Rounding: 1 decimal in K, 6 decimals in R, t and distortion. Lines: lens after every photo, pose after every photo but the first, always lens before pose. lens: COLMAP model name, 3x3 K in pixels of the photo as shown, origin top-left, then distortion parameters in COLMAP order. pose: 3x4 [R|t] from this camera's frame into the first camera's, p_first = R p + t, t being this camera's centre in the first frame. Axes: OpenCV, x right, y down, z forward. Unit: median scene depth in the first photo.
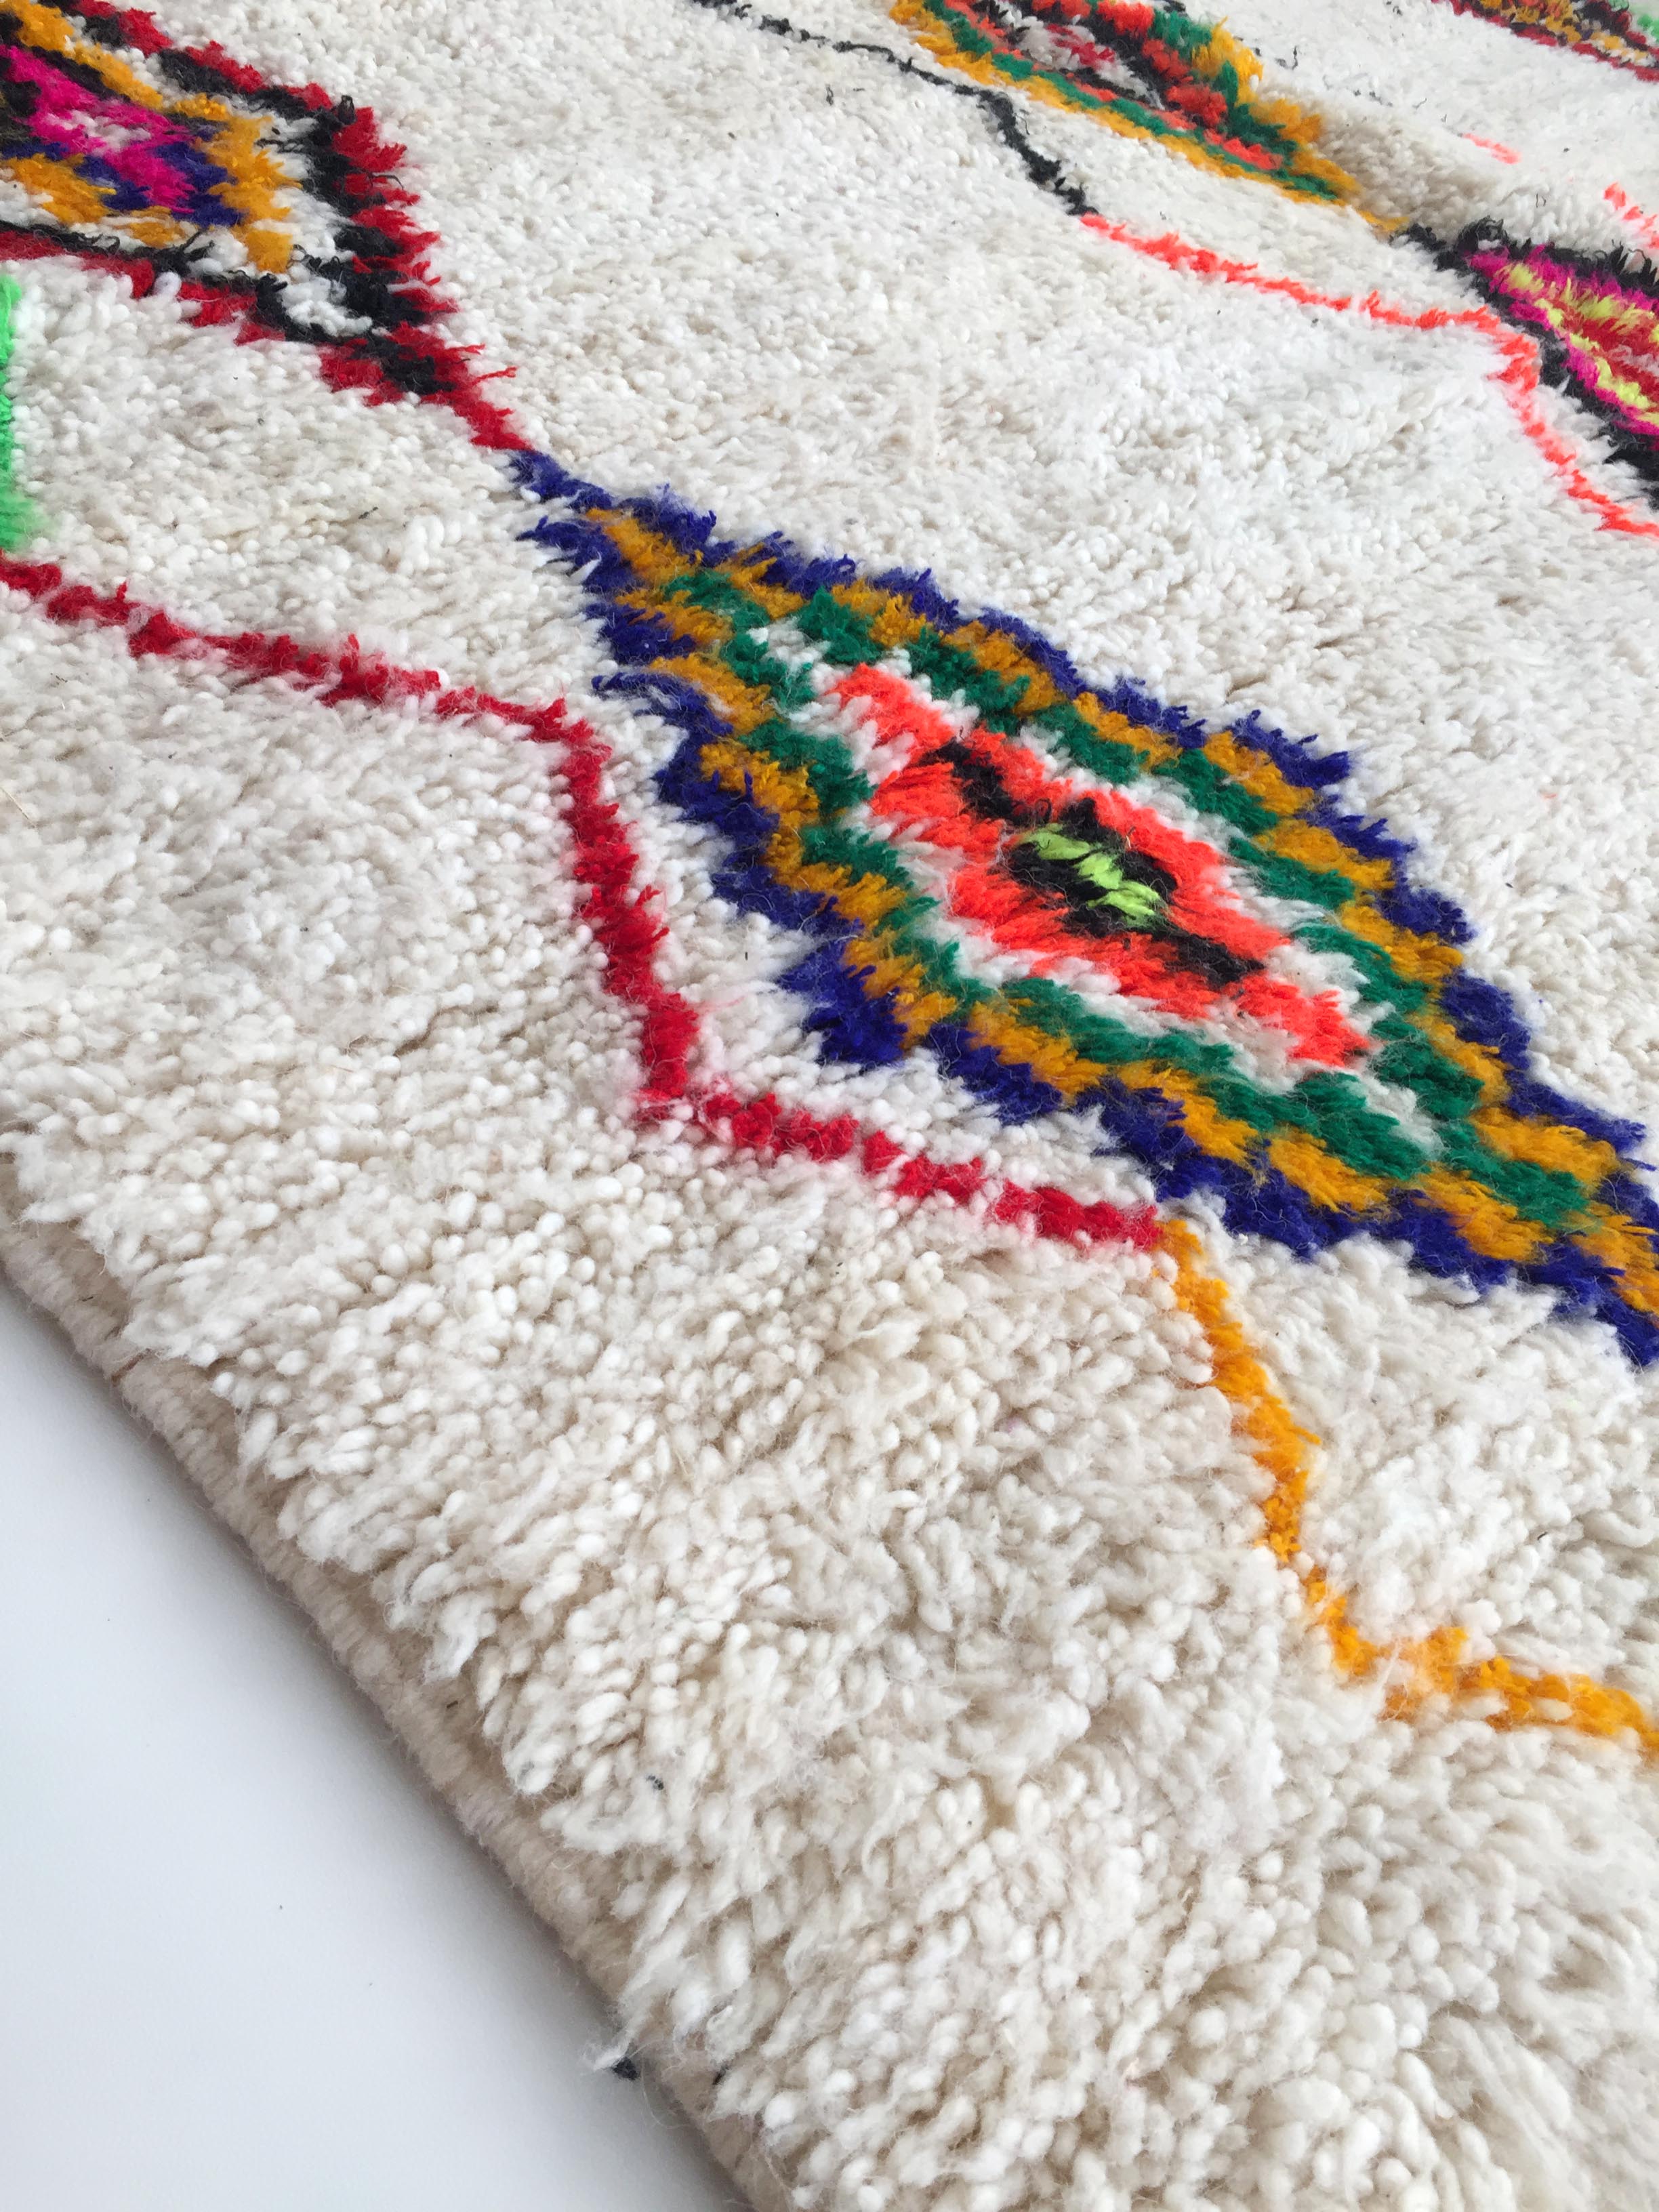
lens RADIAL K [[1886.2, 0, 829.5], [0, 1886.2, 1106.0], [0, 0, 1]] dist [0.076108, -0.097779]
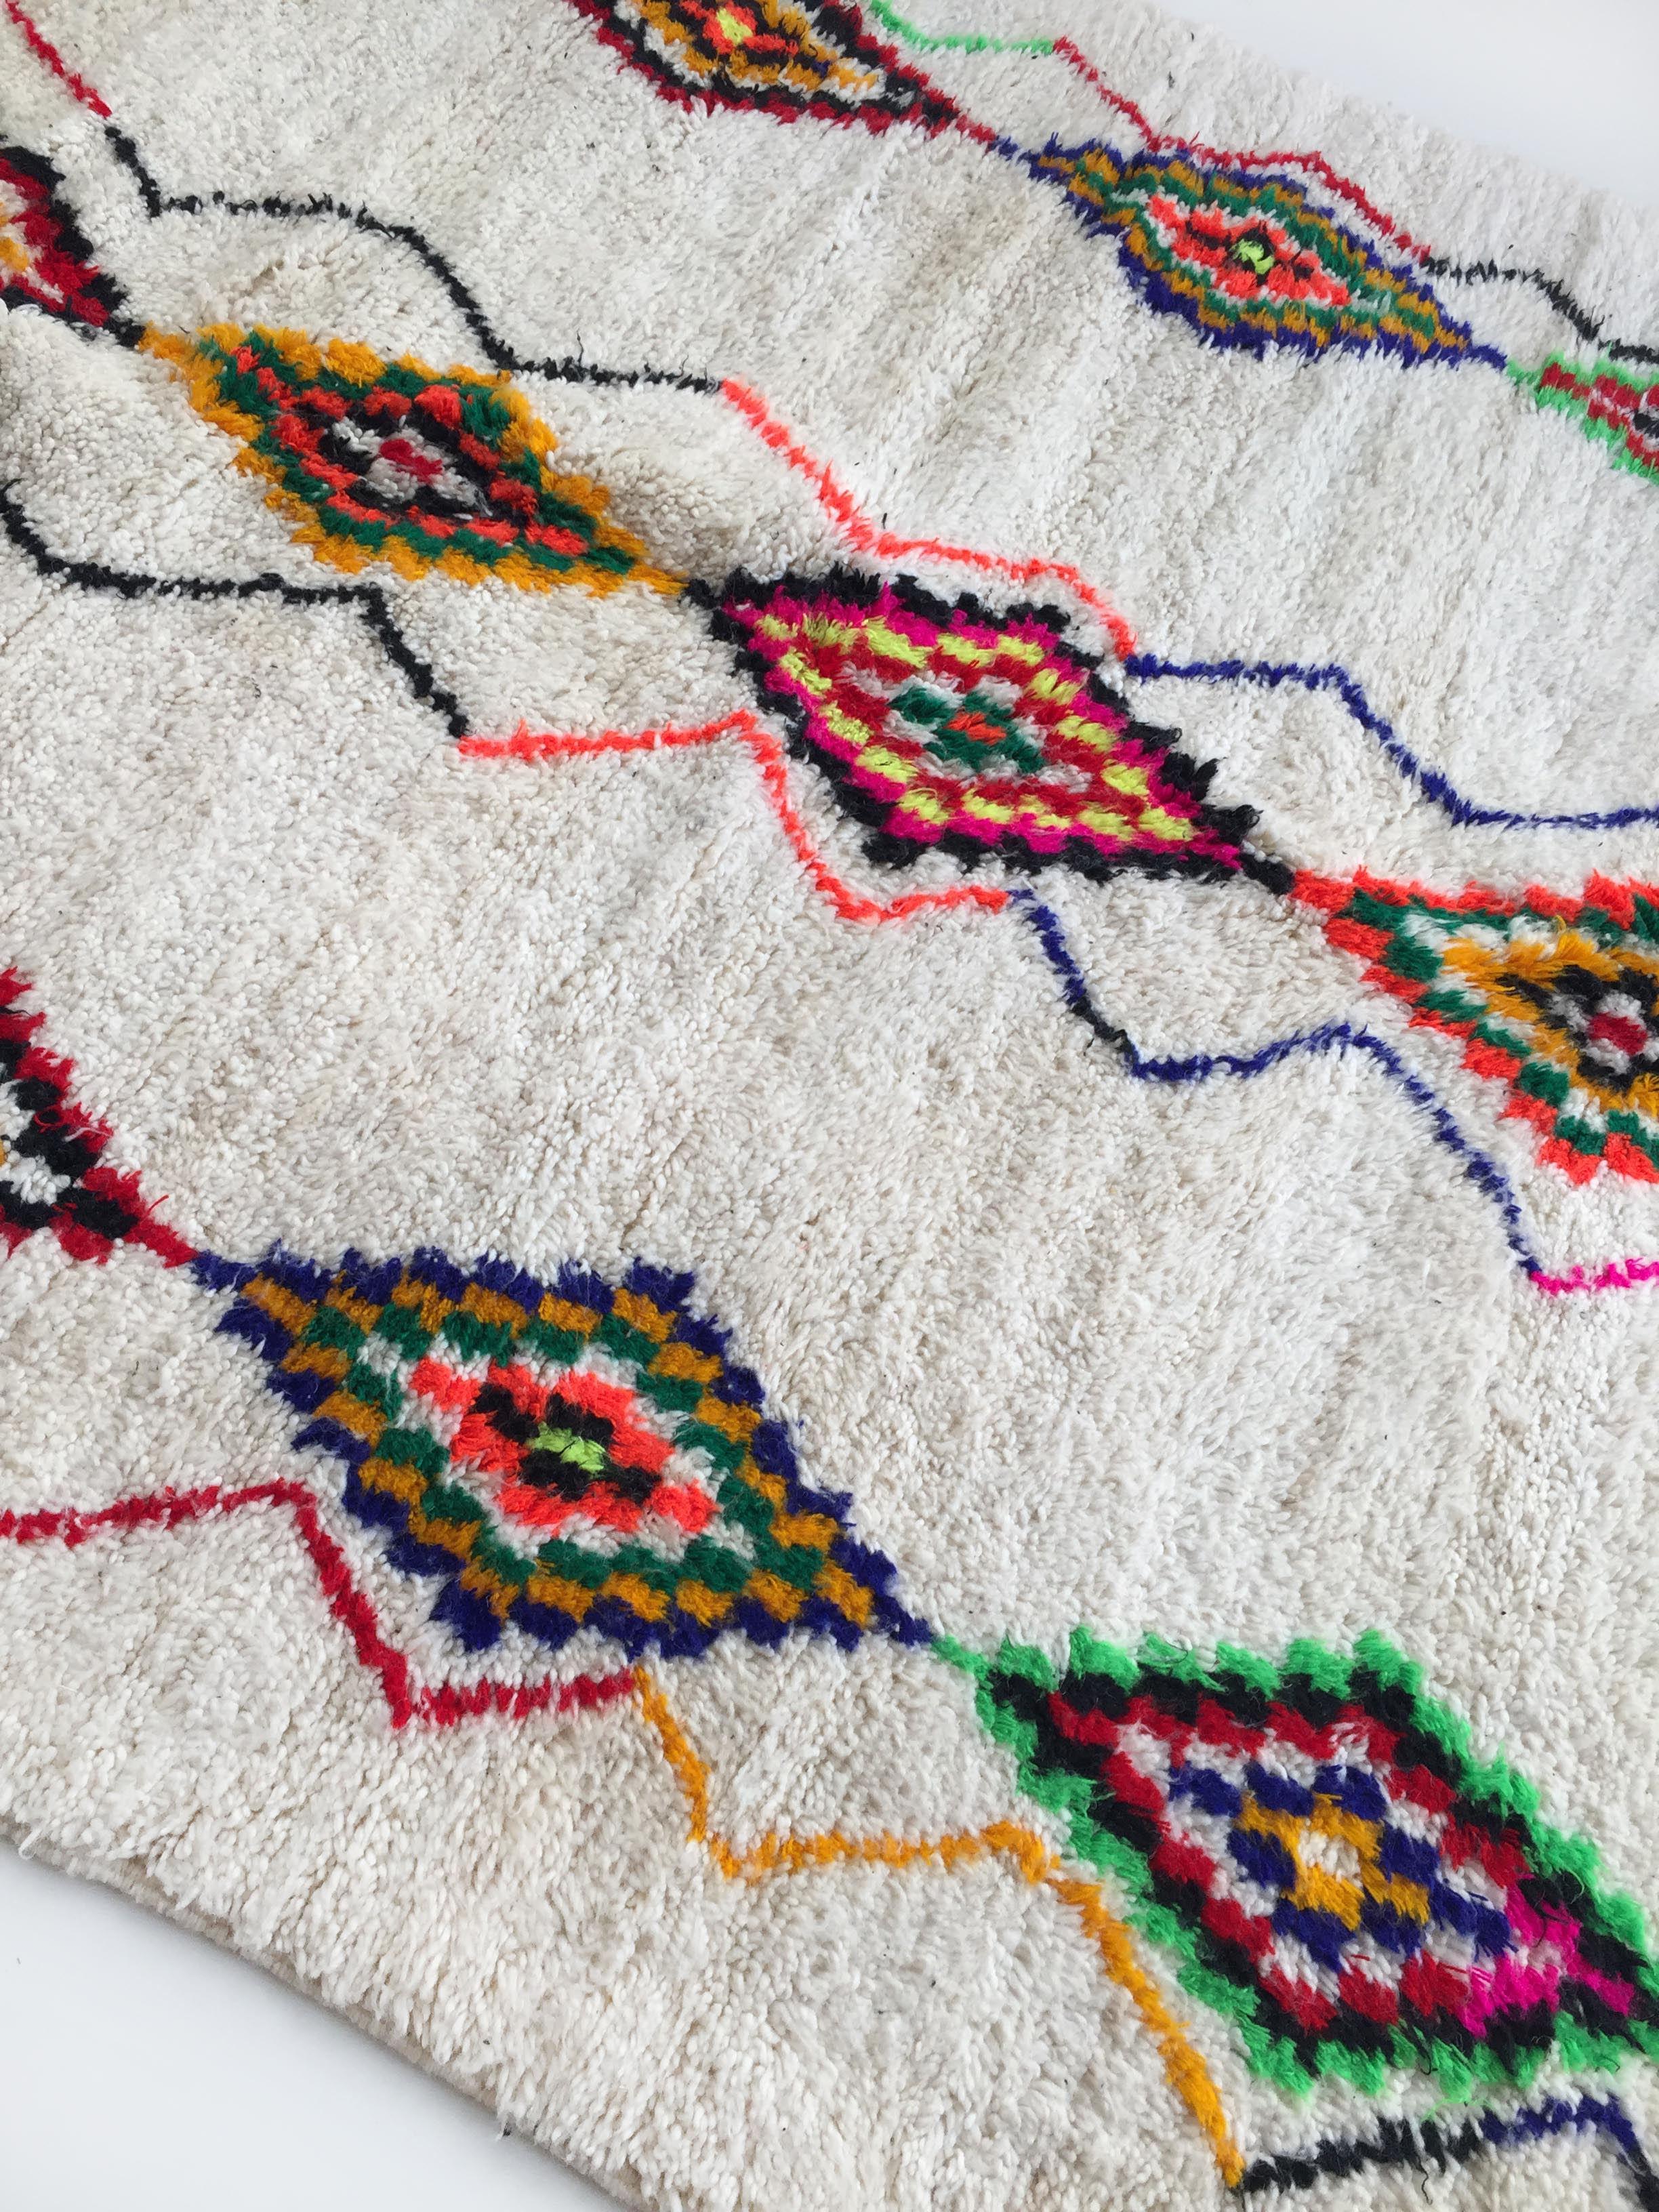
lens RADIAL K [[1886.2, 0, 829.5], [0, 1886.2, 1106.0], [0, 0, 1]] dist [0.076108, -0.097779]
pose [[0.952137, -0.301574, 0.049880, 0.443976], [0.267576, 0.901192, 0.340964, -1.144891], [-0.147778, -0.311298, 0.938752, -0.872806]]
